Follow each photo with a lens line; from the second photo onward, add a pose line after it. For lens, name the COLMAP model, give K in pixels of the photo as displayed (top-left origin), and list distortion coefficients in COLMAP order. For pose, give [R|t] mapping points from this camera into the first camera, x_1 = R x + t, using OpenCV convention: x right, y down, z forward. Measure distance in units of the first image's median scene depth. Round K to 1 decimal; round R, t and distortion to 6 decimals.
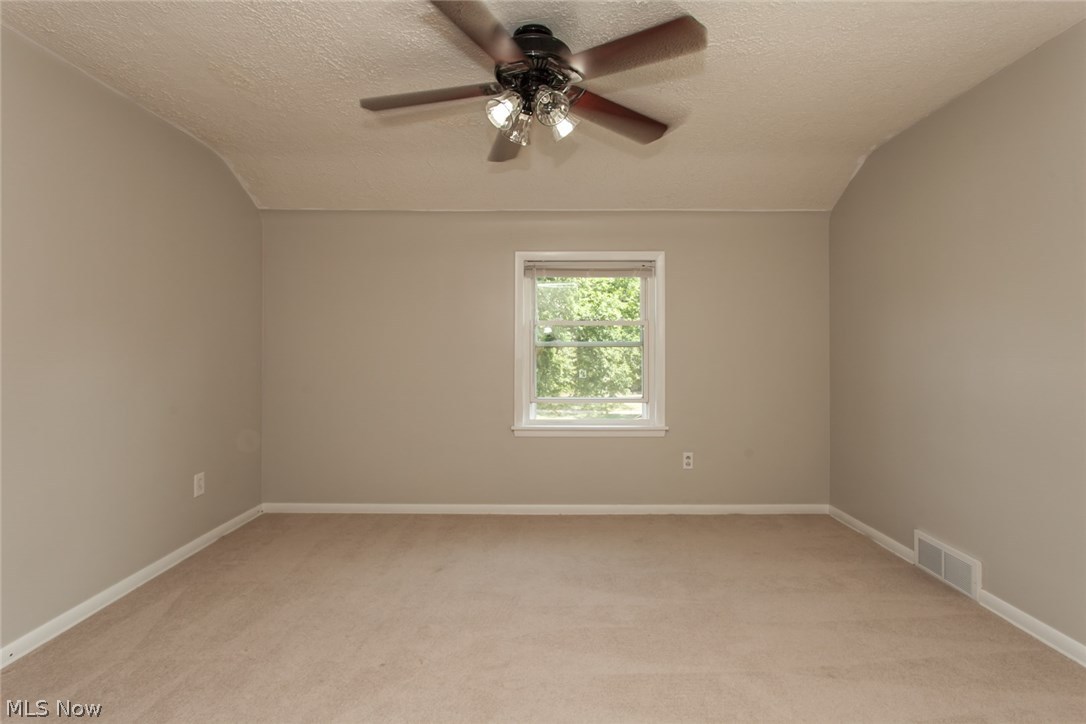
lens RADIAL K [[535.2, 0, 544.9], [0, 535.2, 359.2], [0, 0, 1]] dist [0.009411, 0.000880]
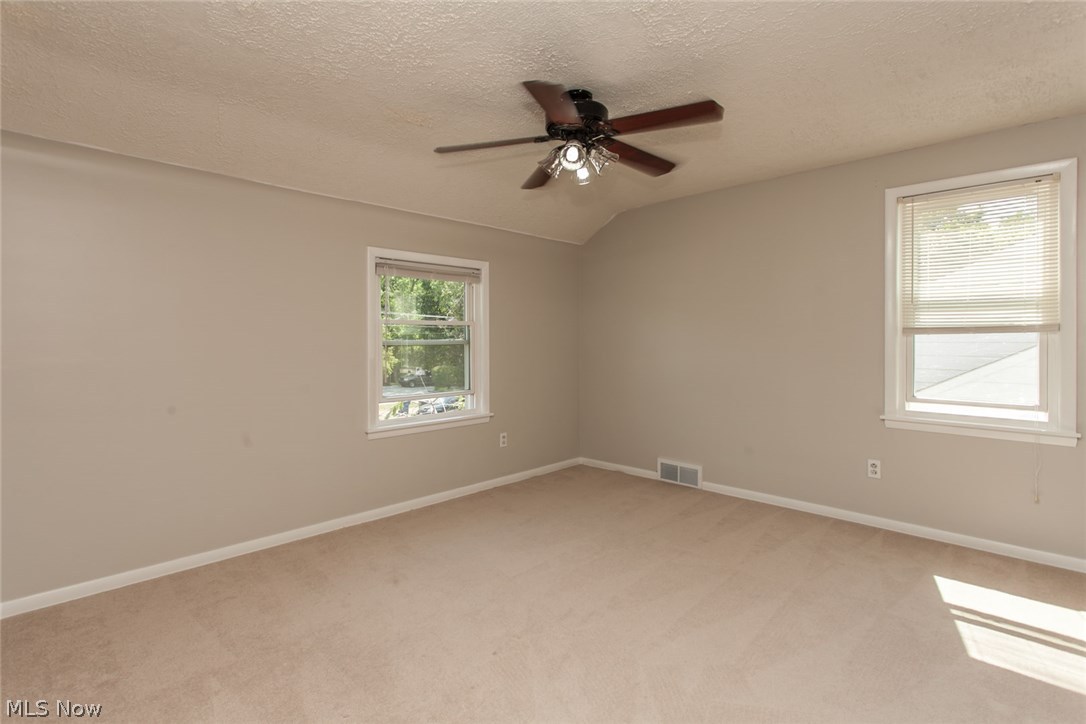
lens RADIAL K [[535.2, 0, 548.2], [0, 535.2, 354.5], [0, 0, 1]] dist [0.009411, 0.000880]
pose [[0.687917, -0.023952, 0.725394, -0.530540], [0.023009, 0.999673, 0.011188, -0.011370], [-0.725424, 0.008994, 0.688243, 0.110808]]
